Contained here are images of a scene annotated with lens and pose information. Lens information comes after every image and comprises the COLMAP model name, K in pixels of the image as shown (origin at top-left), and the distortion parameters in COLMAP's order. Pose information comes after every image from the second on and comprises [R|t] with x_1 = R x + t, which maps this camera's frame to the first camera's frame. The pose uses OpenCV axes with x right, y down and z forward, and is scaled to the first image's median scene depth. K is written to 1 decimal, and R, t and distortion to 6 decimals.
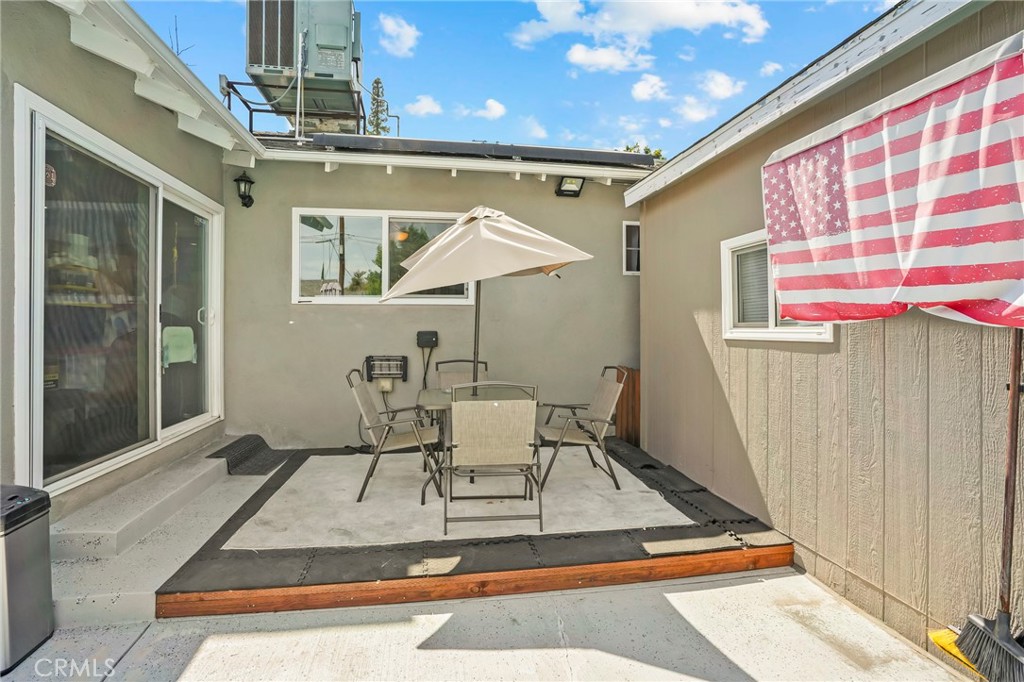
lens RADIAL K [[522.4, 0, 510.9], [0, 522.4, 328.0], [0, 0, 1]] dist [-0.002460, -0.000307]
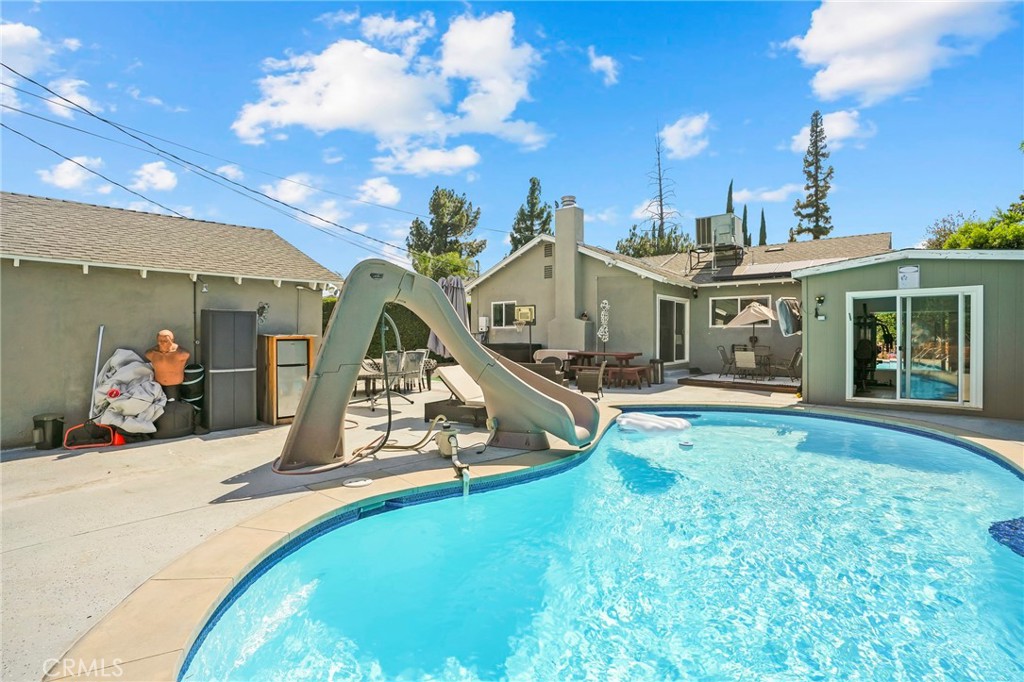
lens RADIAL K [[488.6, 0, 512.0], [0, 488.6, 341.0], [0, 0, 1]] dist [-0.080272, 0.026666]
pose [[0.650766, 0.001321, -0.759277, 1.015510], [0.005057, 0.999969, 0.006074, 0.009620], [0.759262, -0.007792, 0.650739, -1.795752]]
